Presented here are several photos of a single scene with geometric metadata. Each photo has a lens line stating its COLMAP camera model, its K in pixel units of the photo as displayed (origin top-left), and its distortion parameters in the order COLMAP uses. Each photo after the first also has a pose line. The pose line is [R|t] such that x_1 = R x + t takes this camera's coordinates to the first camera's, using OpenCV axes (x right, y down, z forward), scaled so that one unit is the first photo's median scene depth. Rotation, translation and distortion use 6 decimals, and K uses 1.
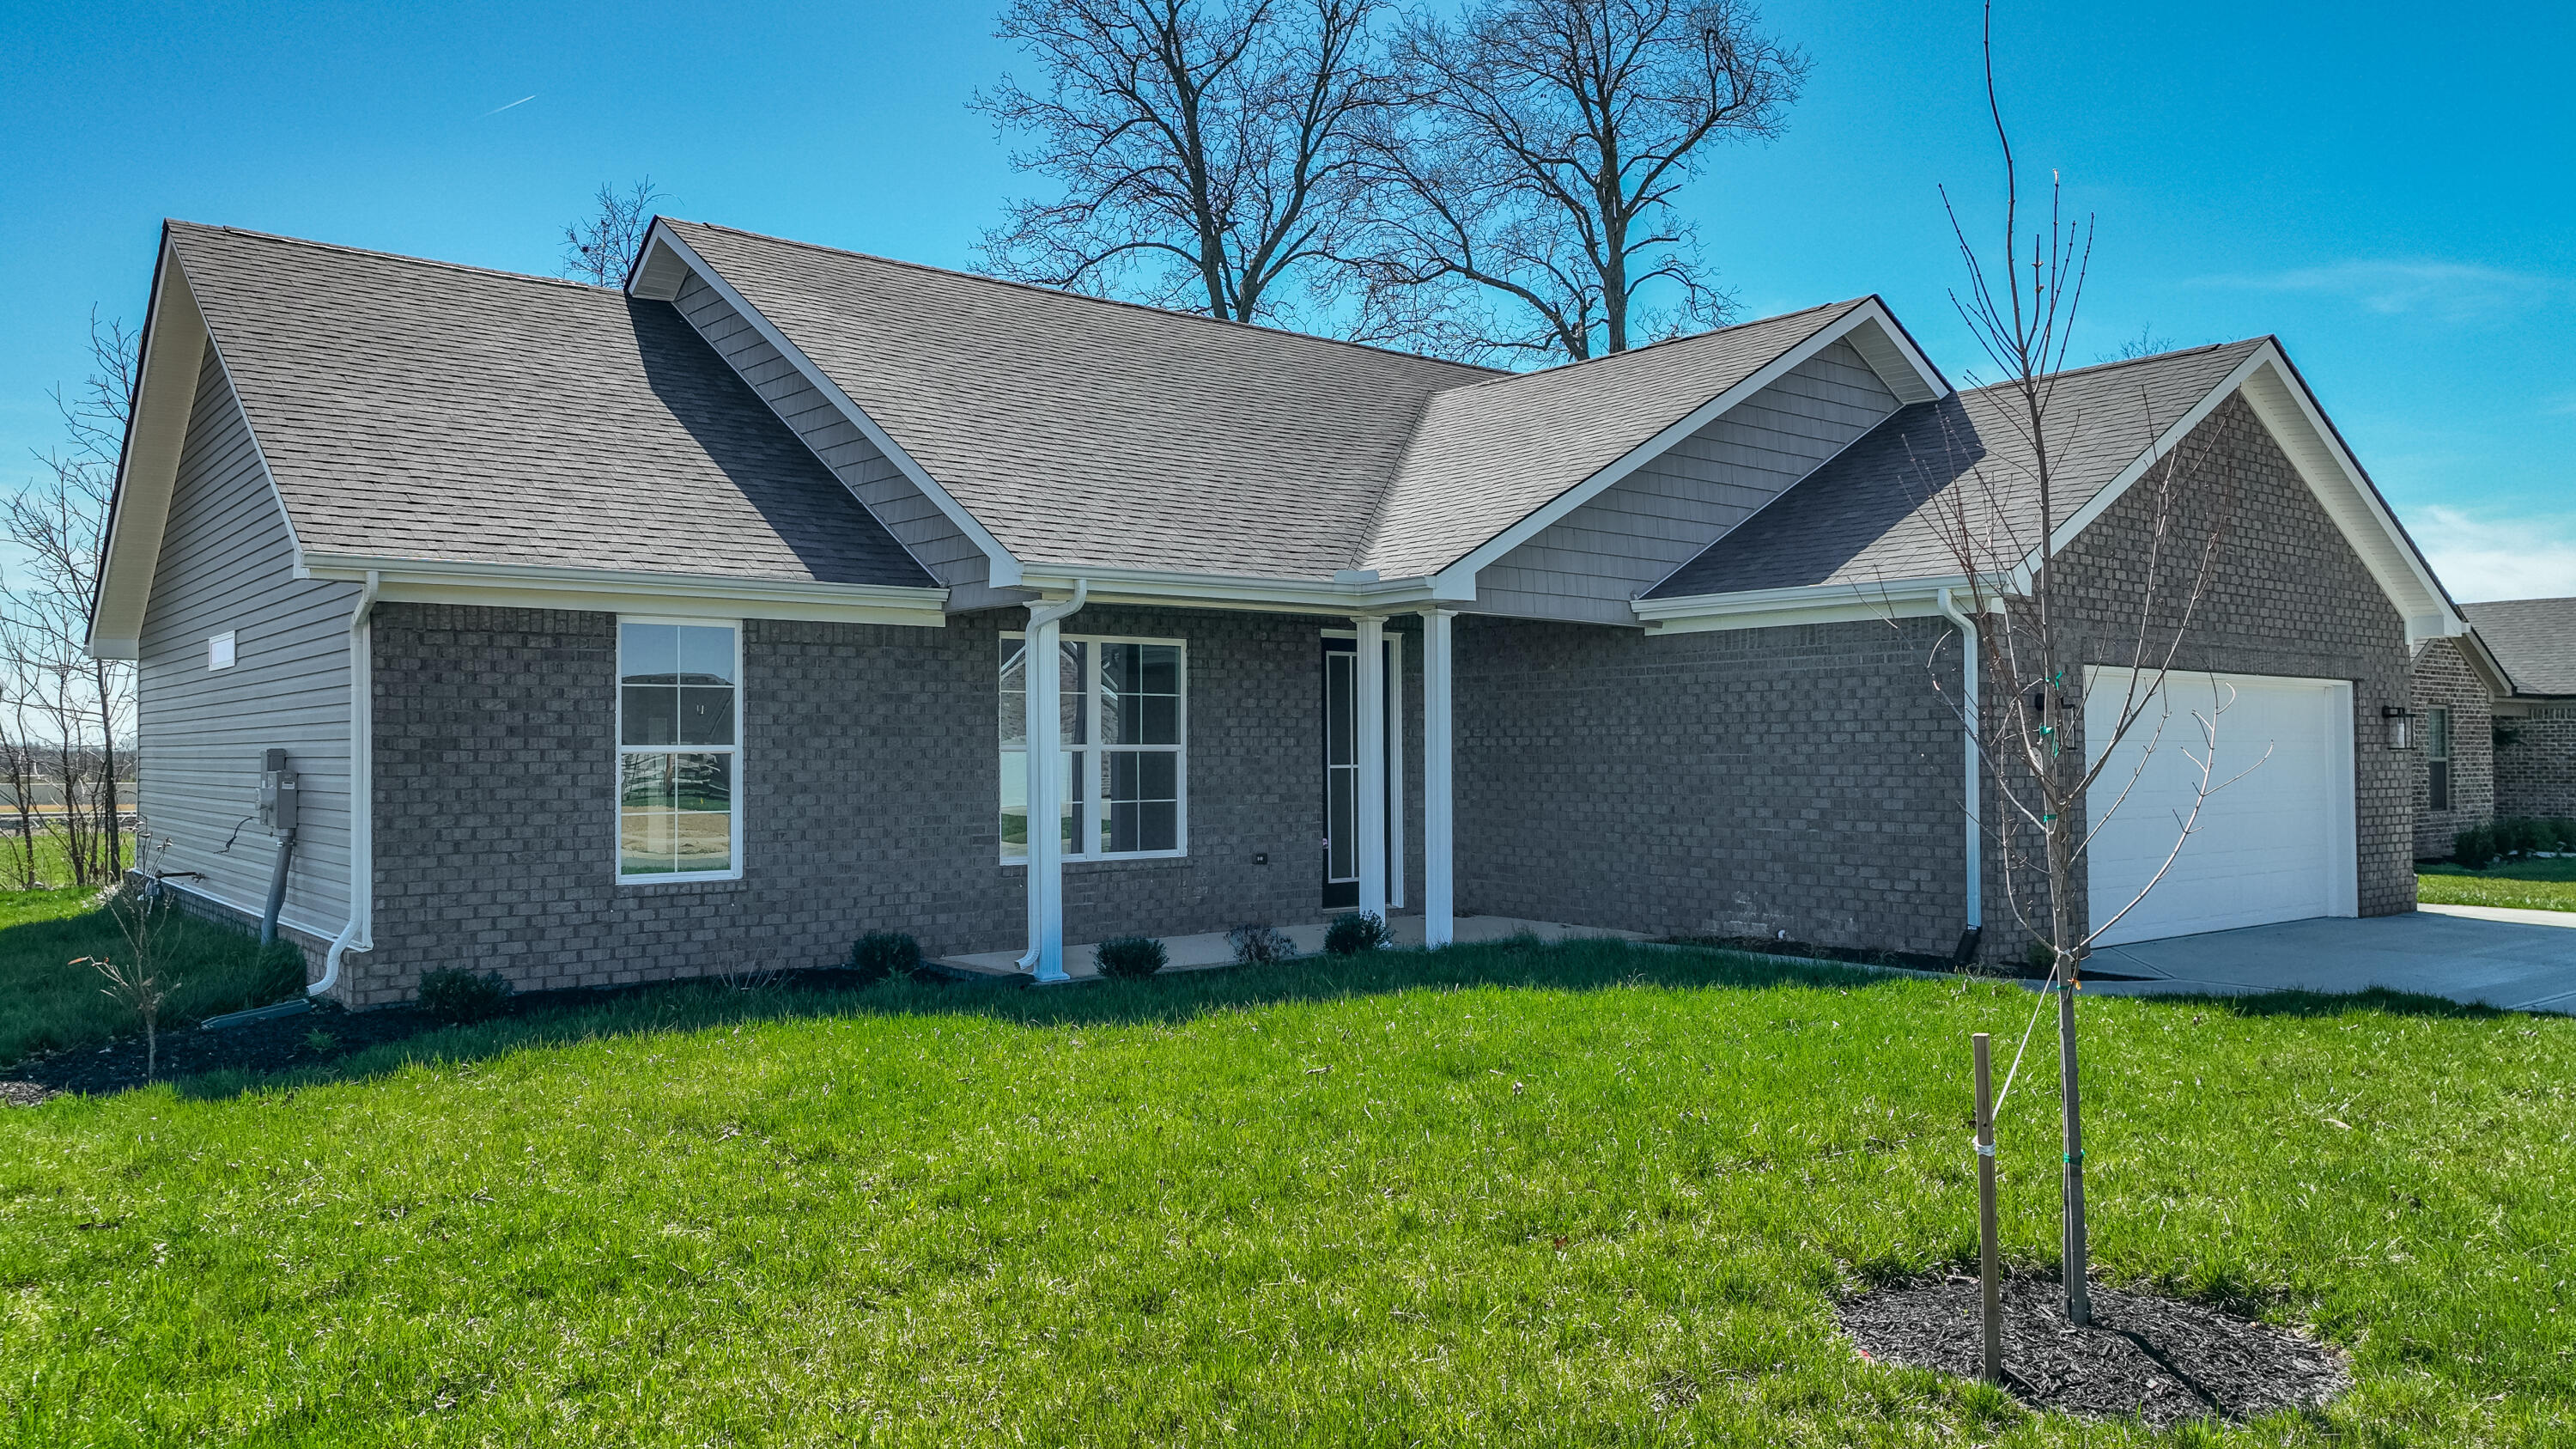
lens RADIAL K [[1800.9, 0, 1265.0], [0, 1800.9, 724.2], [0, 0, 1]] dist [0.002521, 0.002162]
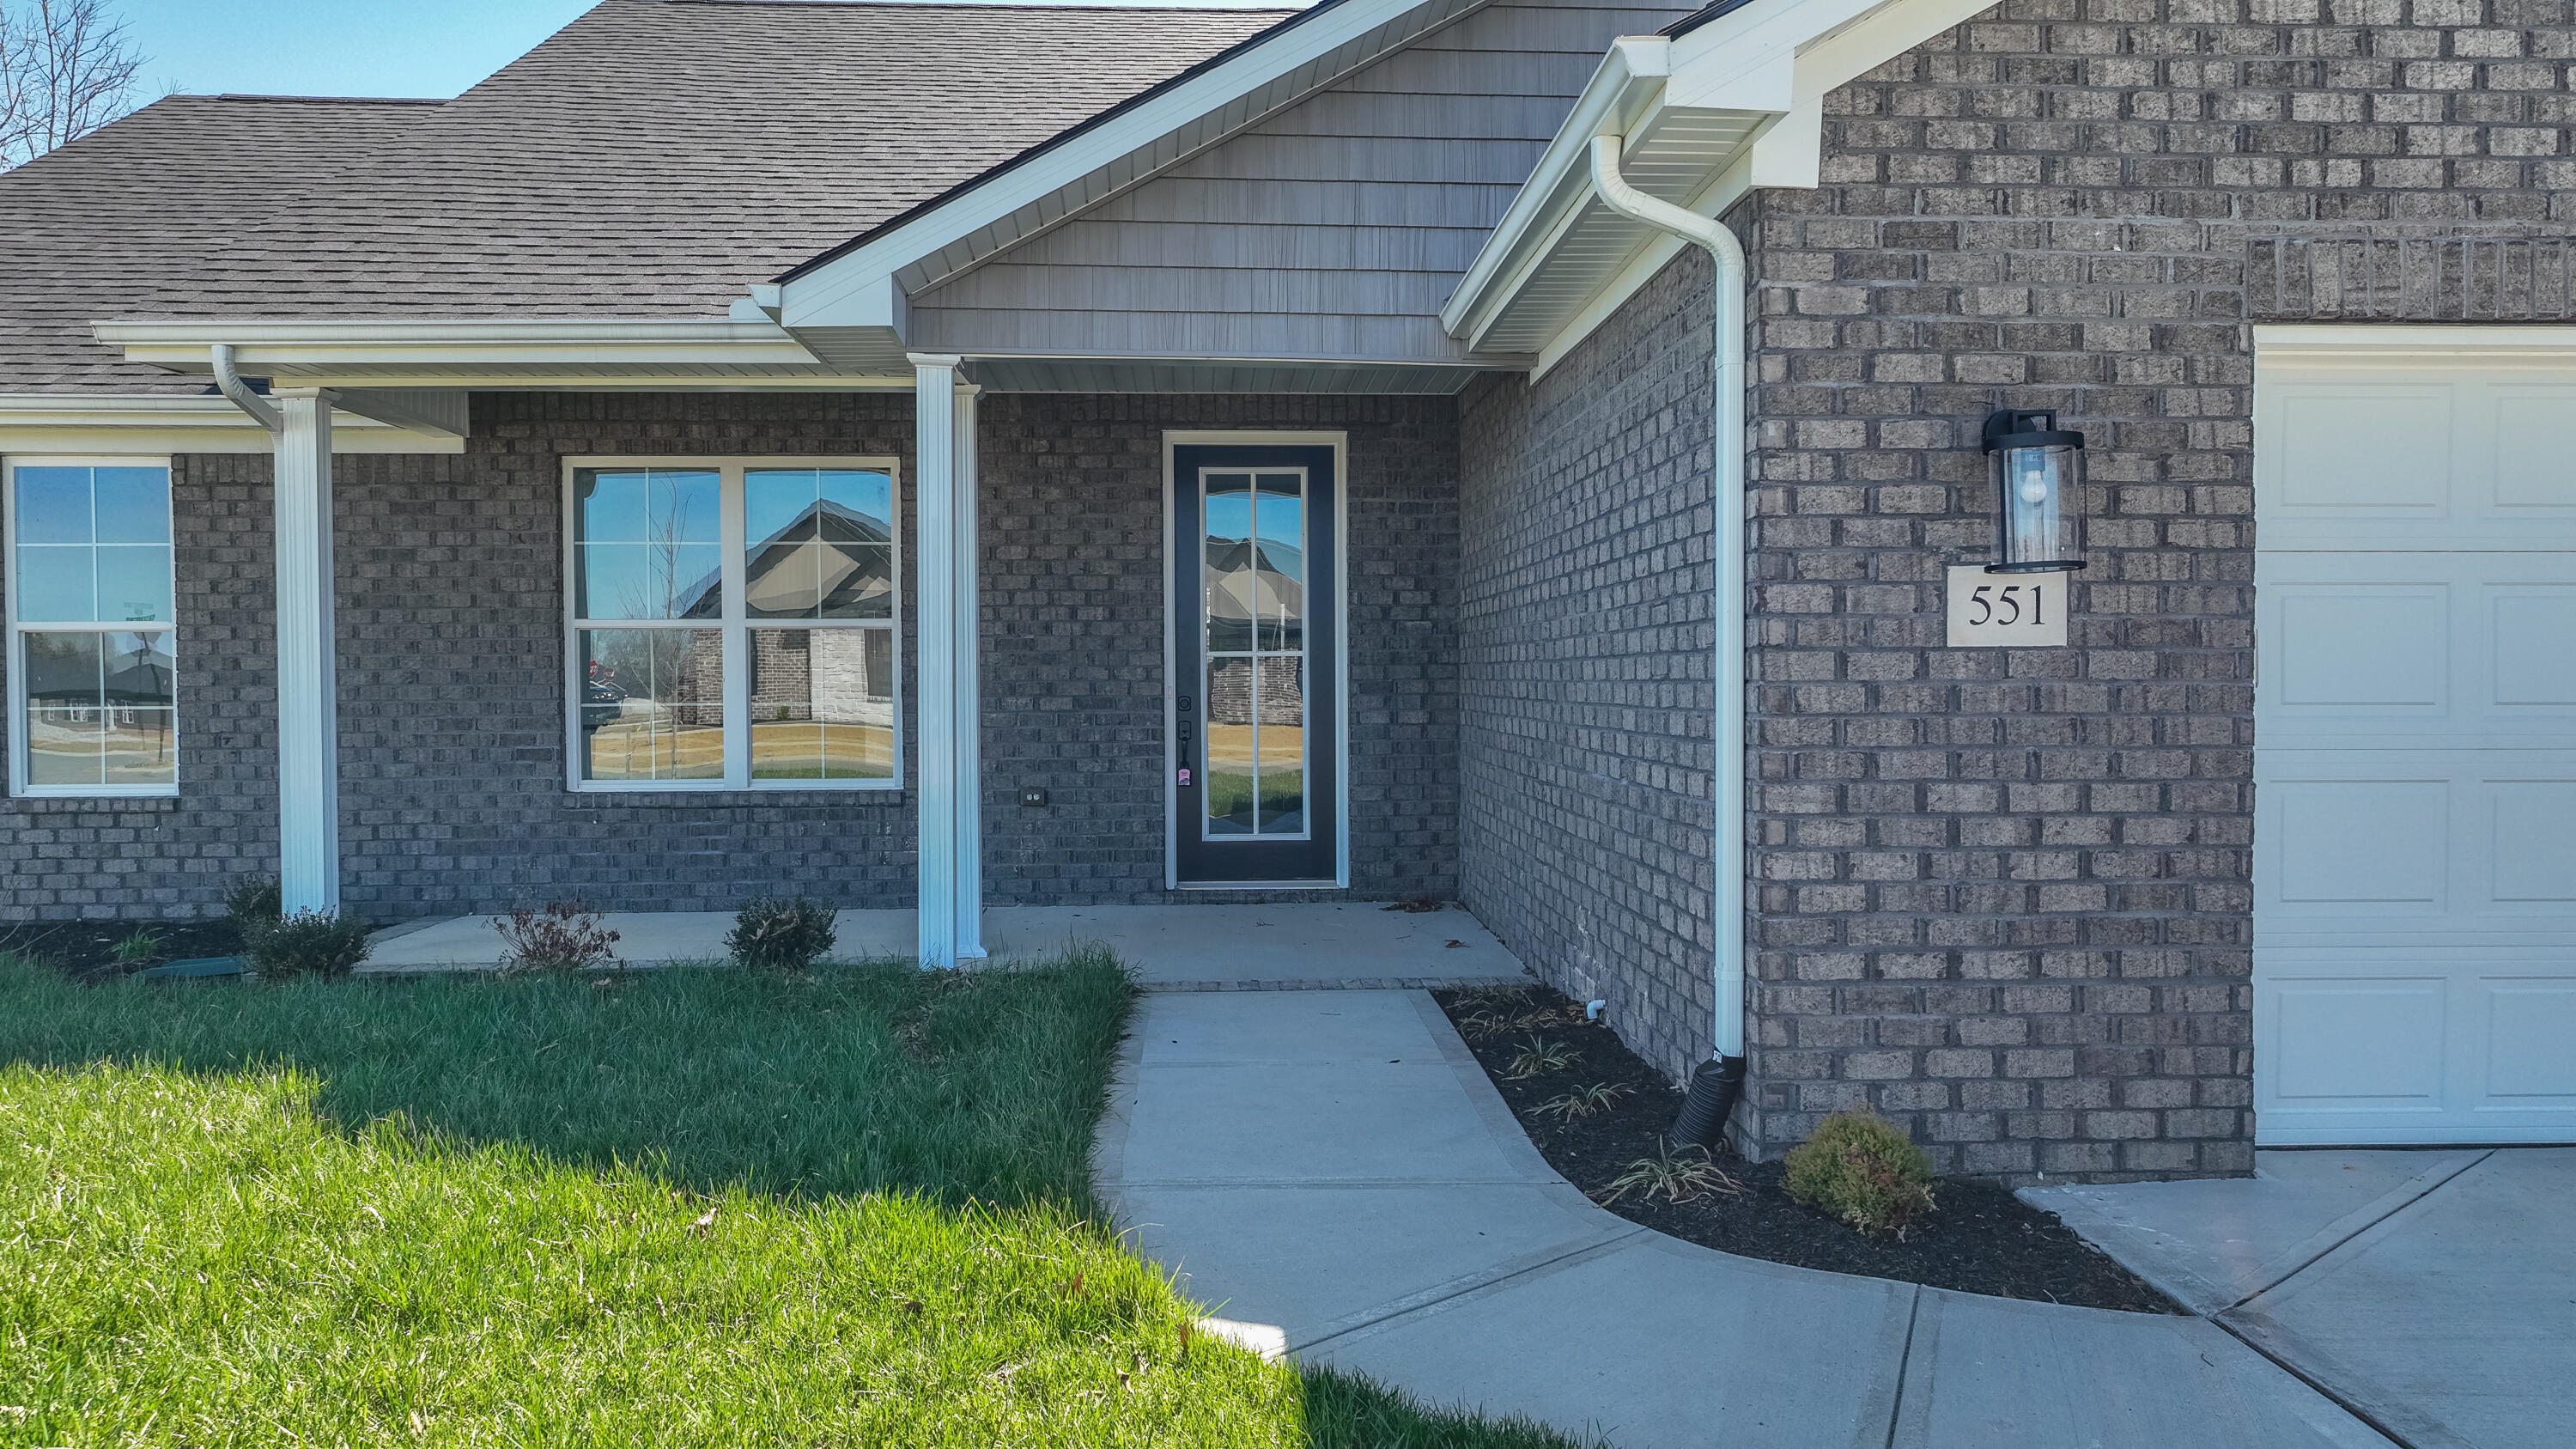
lens RADIAL K [[1800.9, 0, 1289.4], [0, 1800.9, 717.3], [0, 0, 1]] dist [0.002521, 0.002162]
pose [[0.810738, 0.014046, -0.585241, 0.507171], [0.009845, 0.999244, 0.037621, 0.026638], [0.585327, -0.036263, 0.809986, 0.616577]]
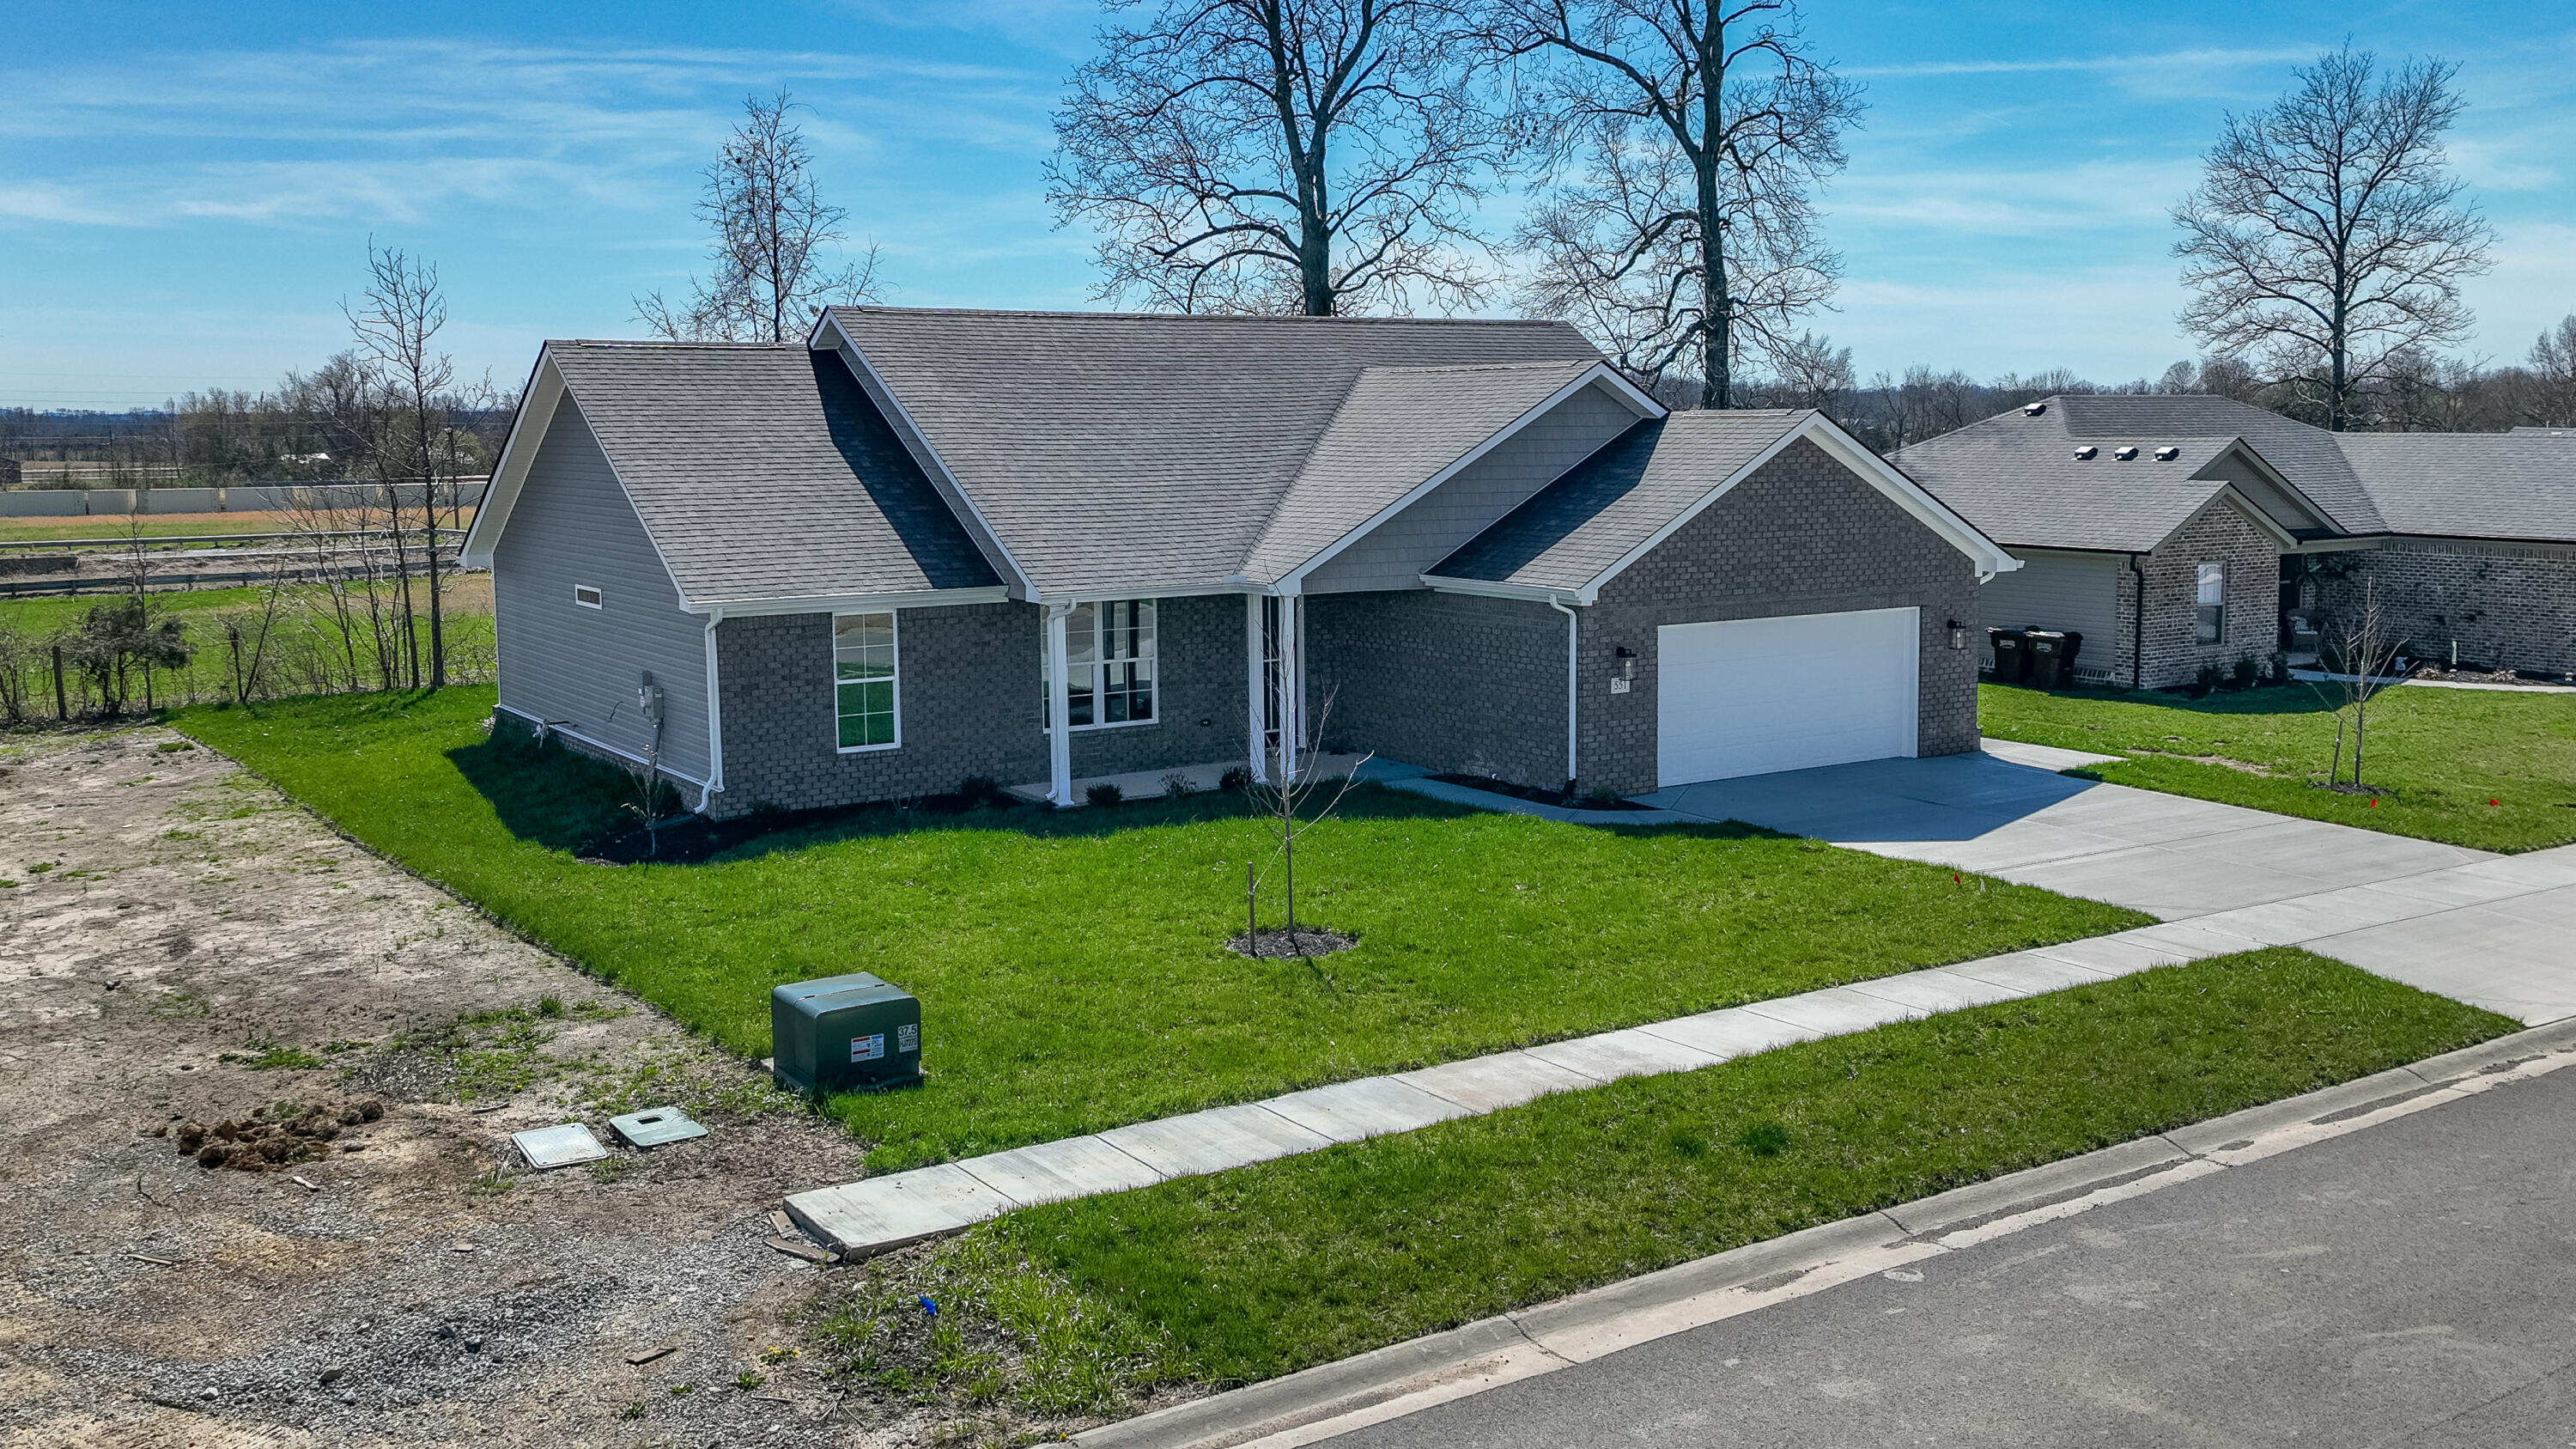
lens RADIAL K [[2264.8, 0, 1315.5], [0, 2264.8, 720.9], [0, 0, 1]] dist [0.007489, -0.003856]
pose [[0.996699, 0.006965, -0.080882, 0.303705], [0.005411, 0.988396, 0.151802, -0.275381], [0.081001, -0.151739, 0.985096, -1.181538]]
